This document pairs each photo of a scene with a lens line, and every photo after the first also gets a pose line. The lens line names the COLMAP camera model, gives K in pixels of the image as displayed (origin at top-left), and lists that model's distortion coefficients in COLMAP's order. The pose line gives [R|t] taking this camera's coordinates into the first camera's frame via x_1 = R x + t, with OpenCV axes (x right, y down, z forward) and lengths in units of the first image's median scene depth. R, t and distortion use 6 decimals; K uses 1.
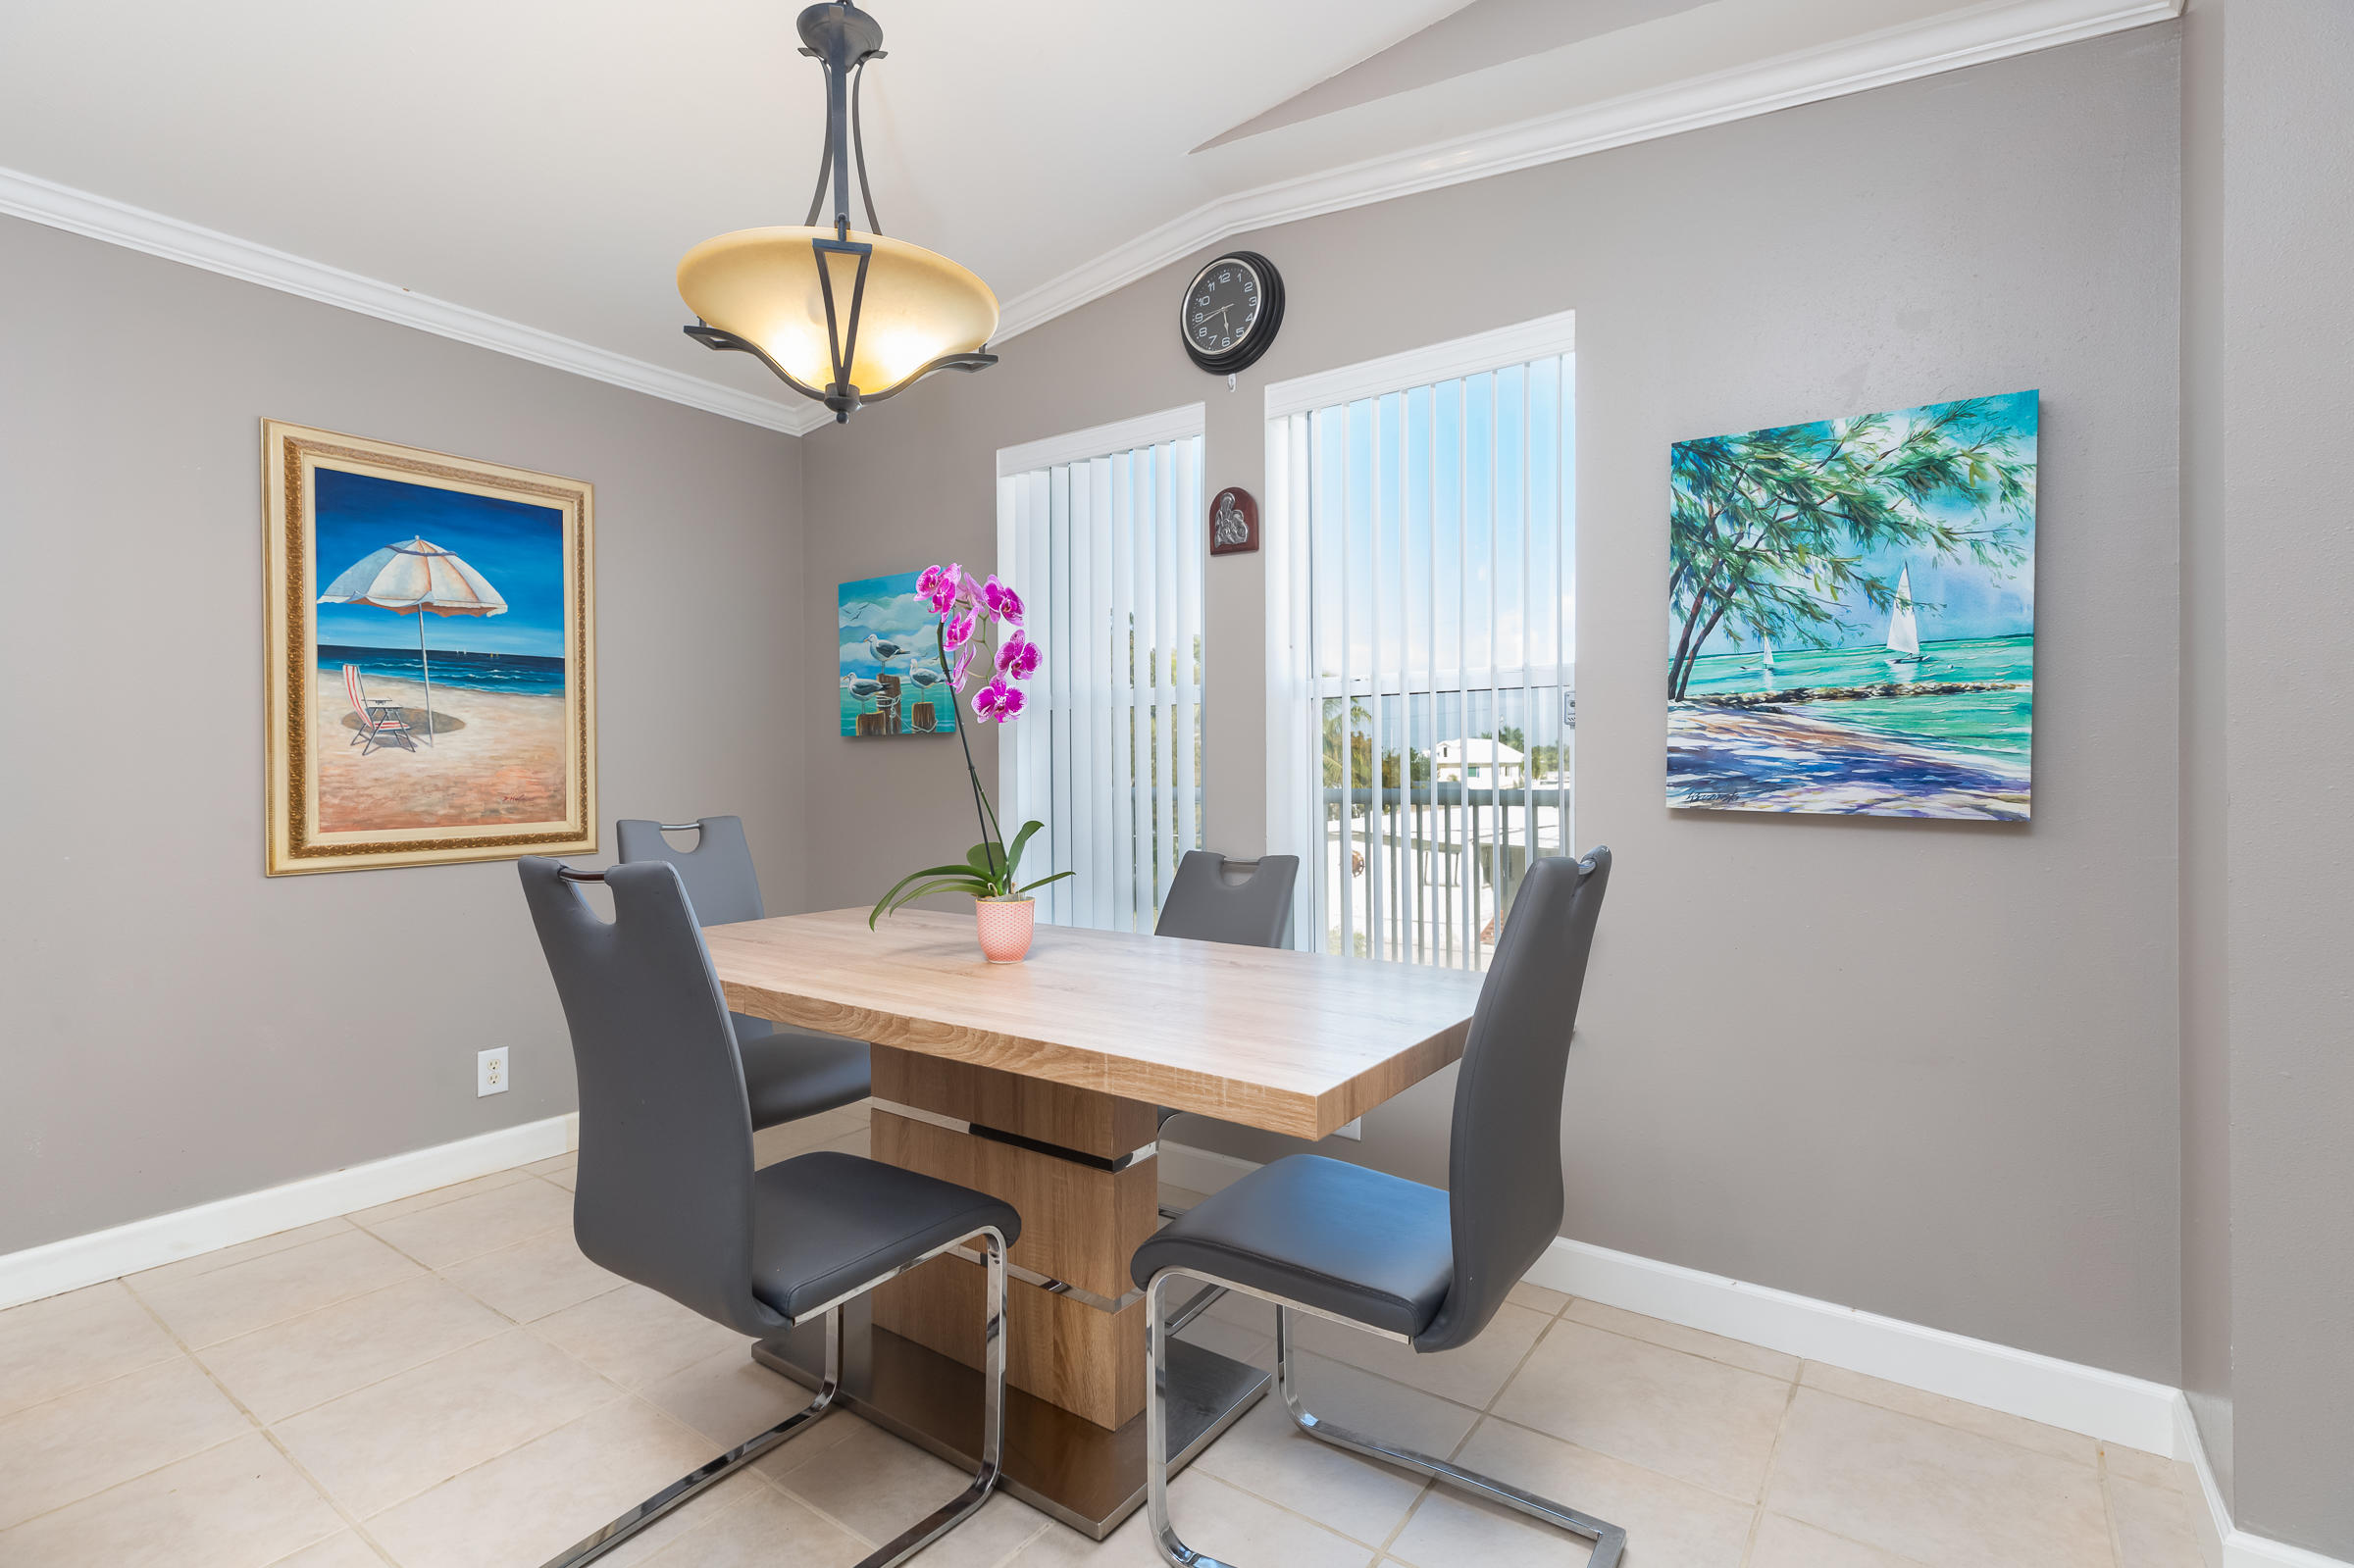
lens RADIAL K [[1083.7, 0, 1138.4], [0, 1083.7, 767.1], [0, 0, 1]] dist [0.001592, -0.000552]
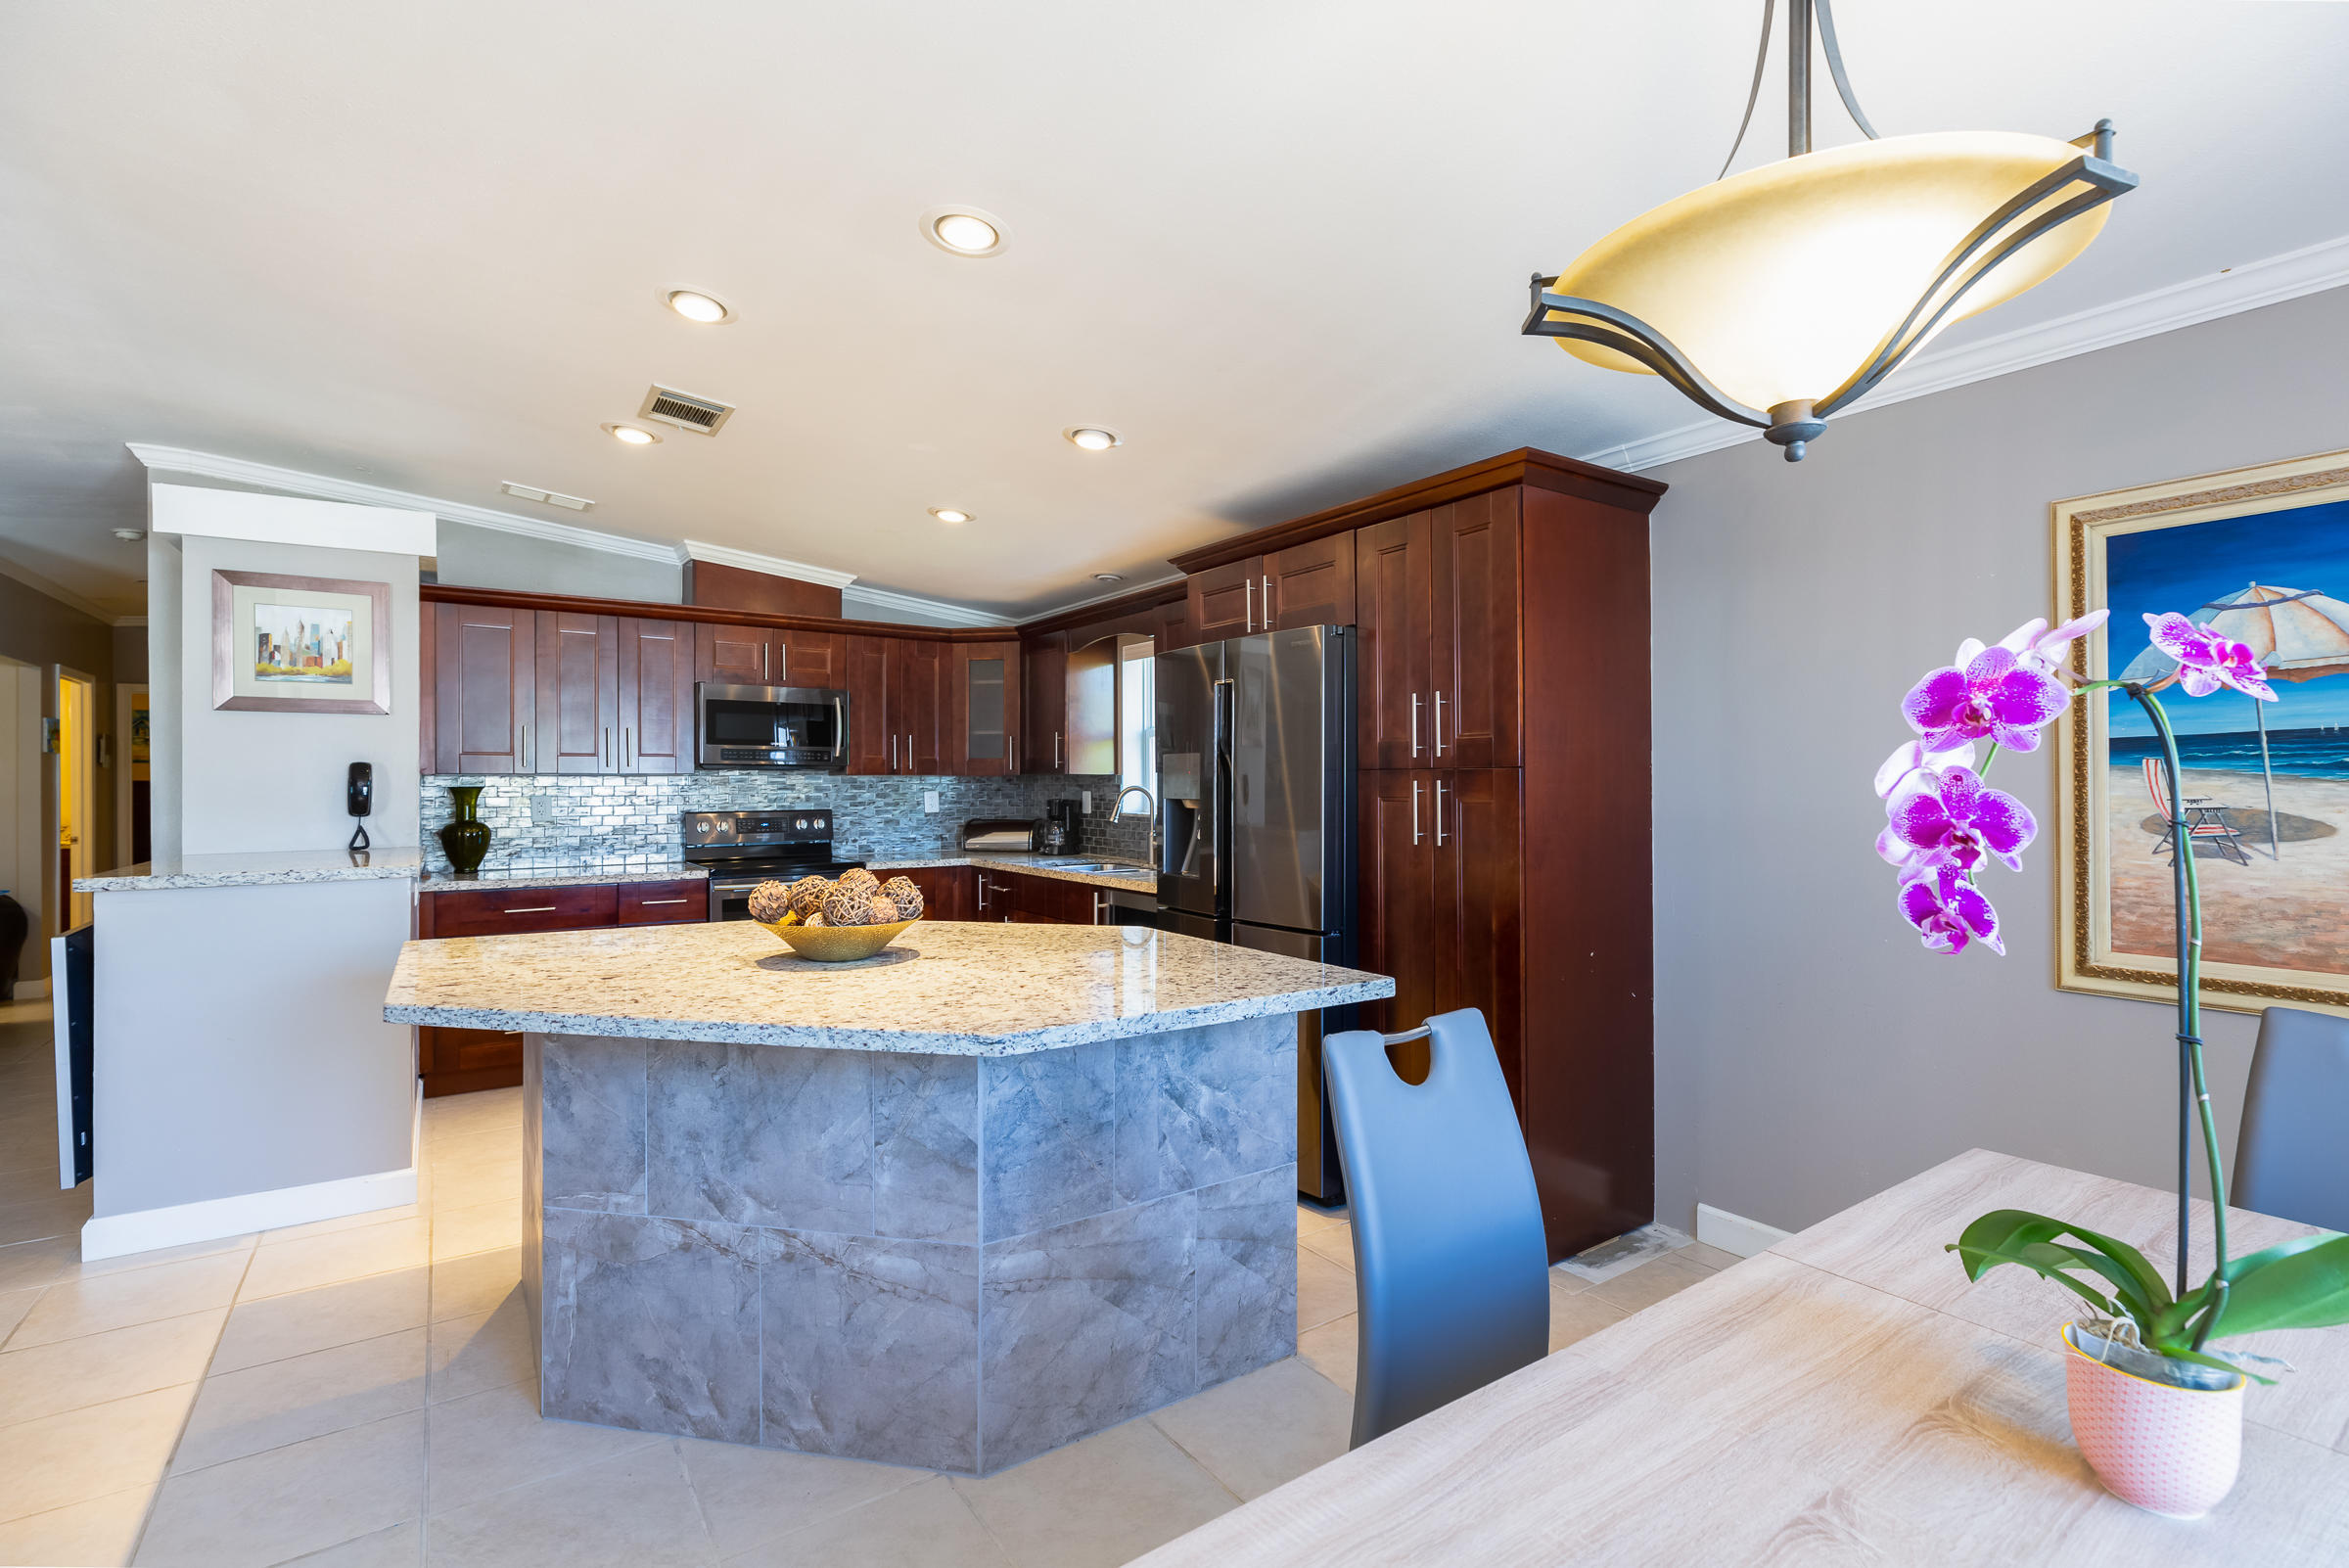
lens RADIAL K [[1081.5, 0, 1173.8], [0, 1081.5, 786.8], [0, 0, 1]] dist [0.001592, -0.000552]
pose [[-0.328501, 0.012659, -0.944419, 0.301812], [0.002171, 0.999918, 0.012648, -0.080585], [0.944501, 0.002105, -0.328501, 0.533155]]
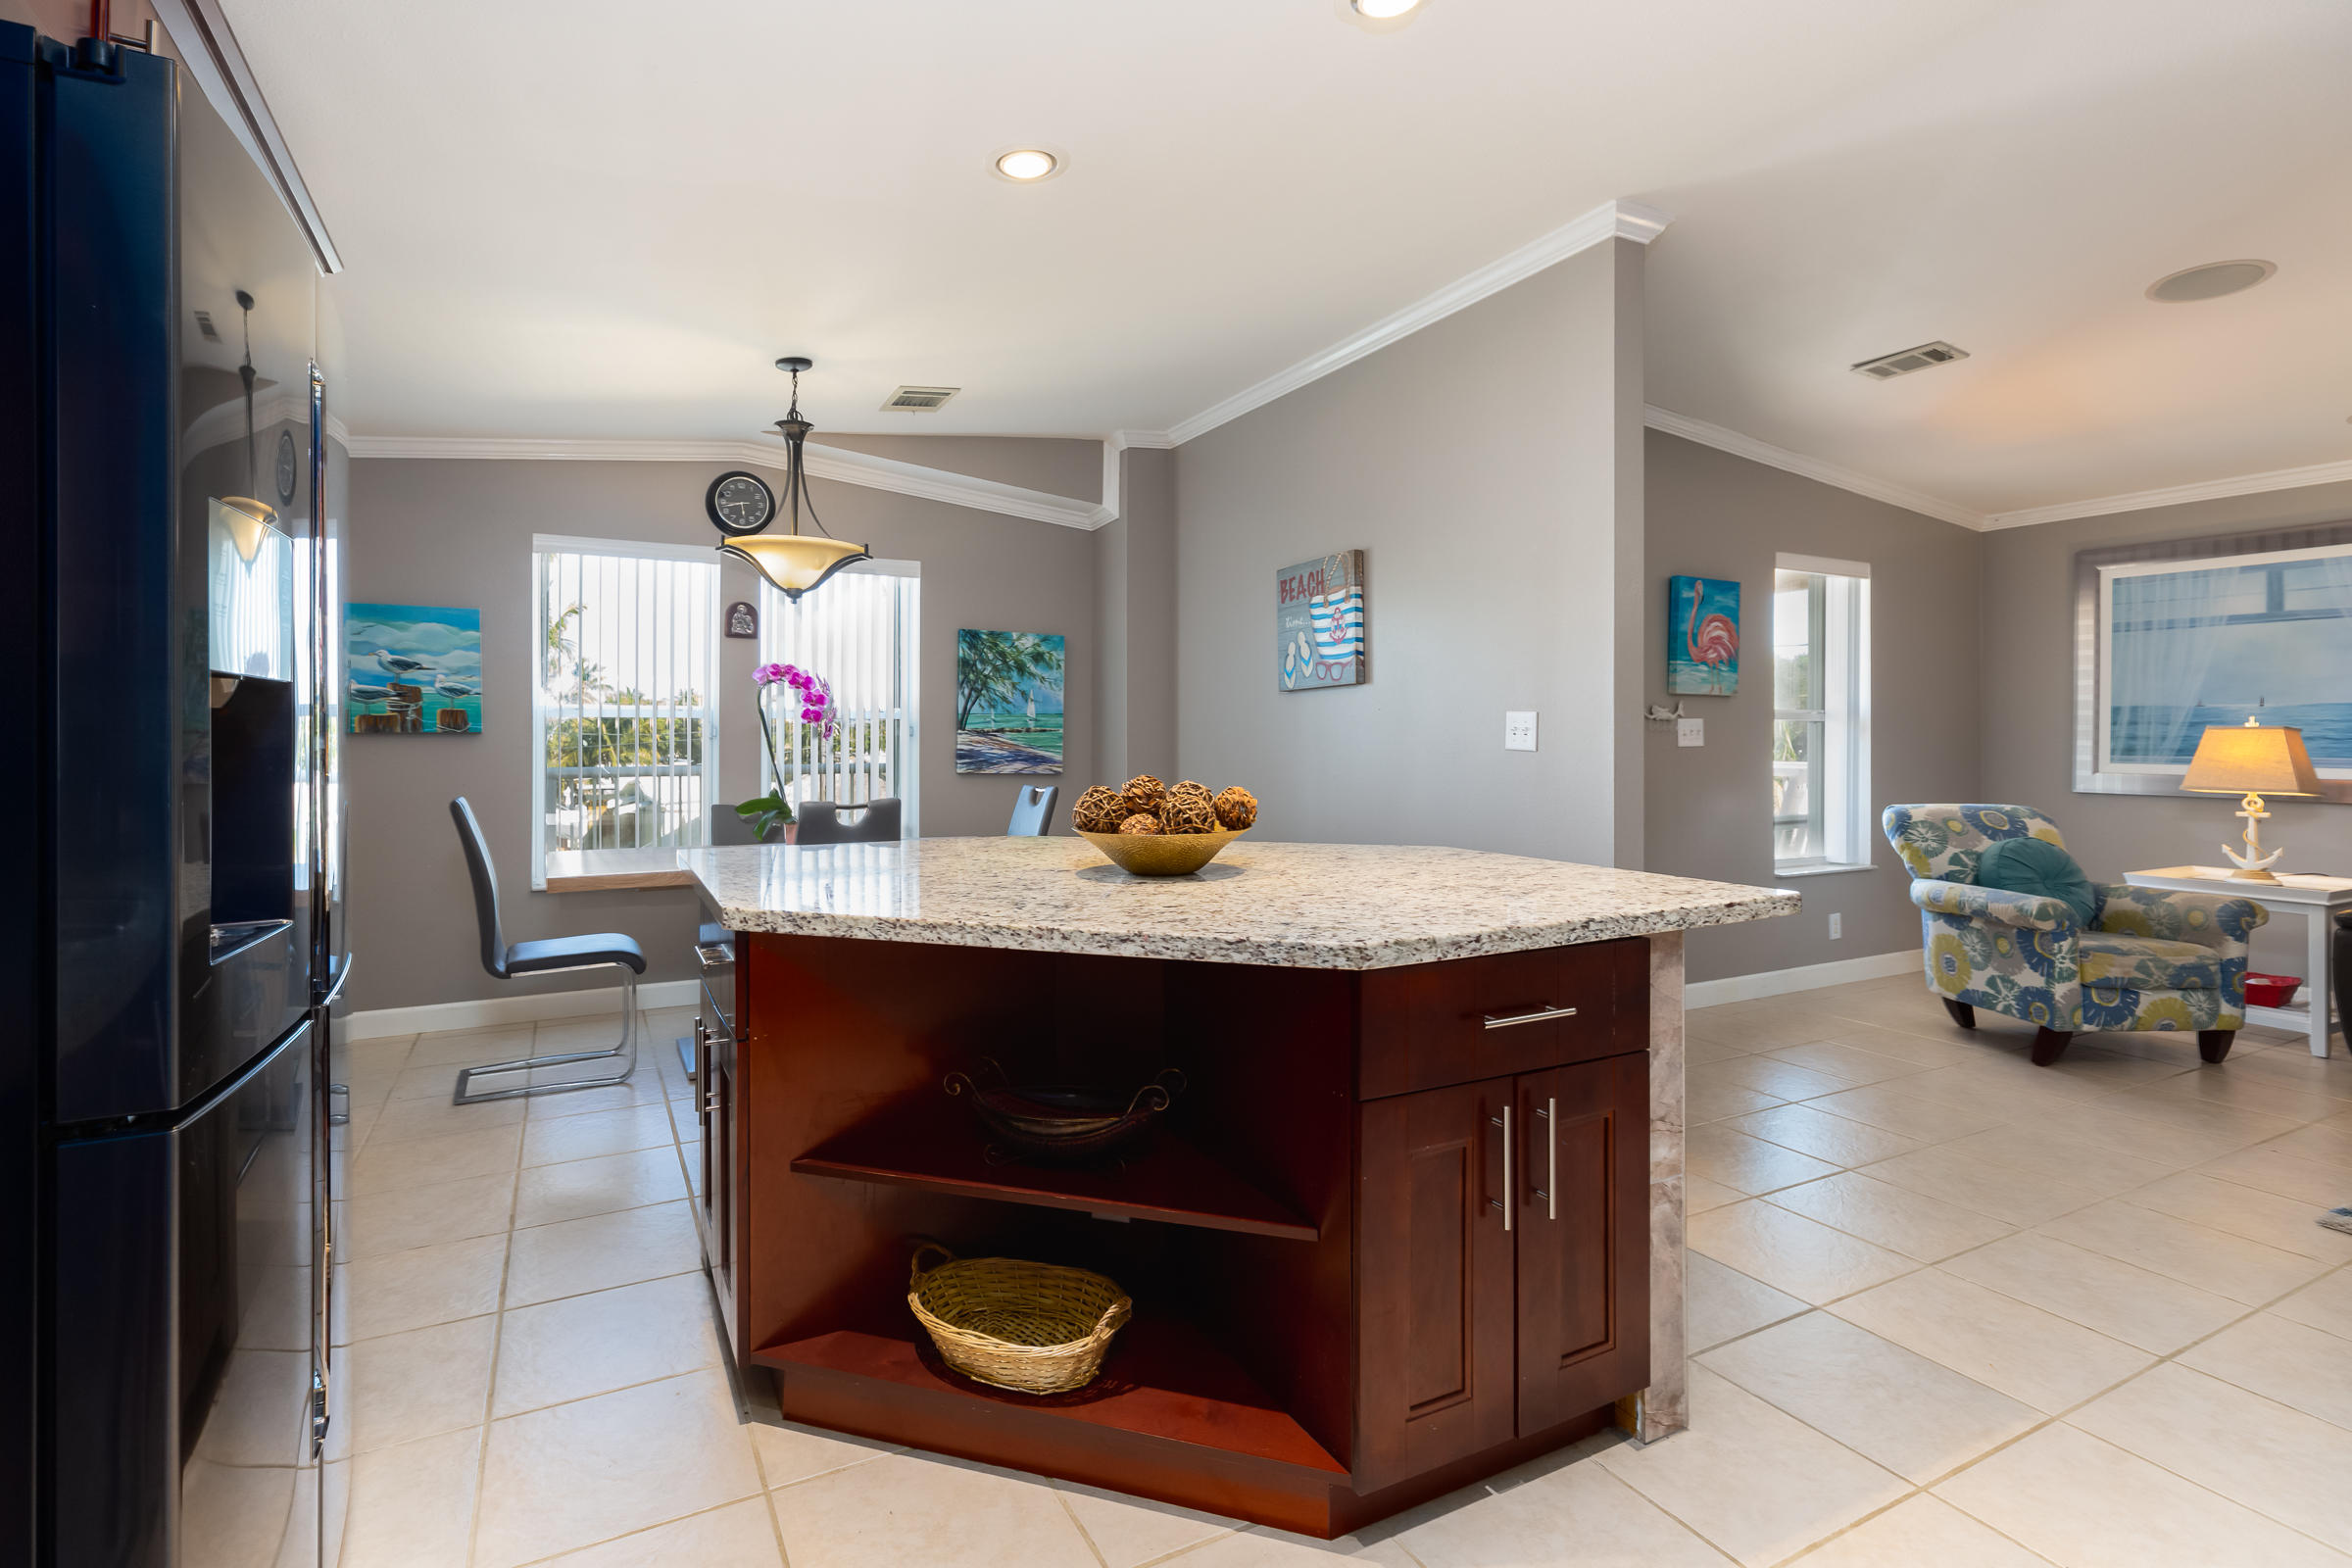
lens RADIAL K [[1082.9, 0, 1135.3], [0, 1082.9, 740.7], [0, 0, 1]] dist [0.001592, -0.000552]
pose [[0.450345, 0.002663, 0.892850, -1.180663], [-0.002090, 0.999996, -0.001929, -0.025038], [-0.892852, -0.000997, 0.450349, -0.373954]]
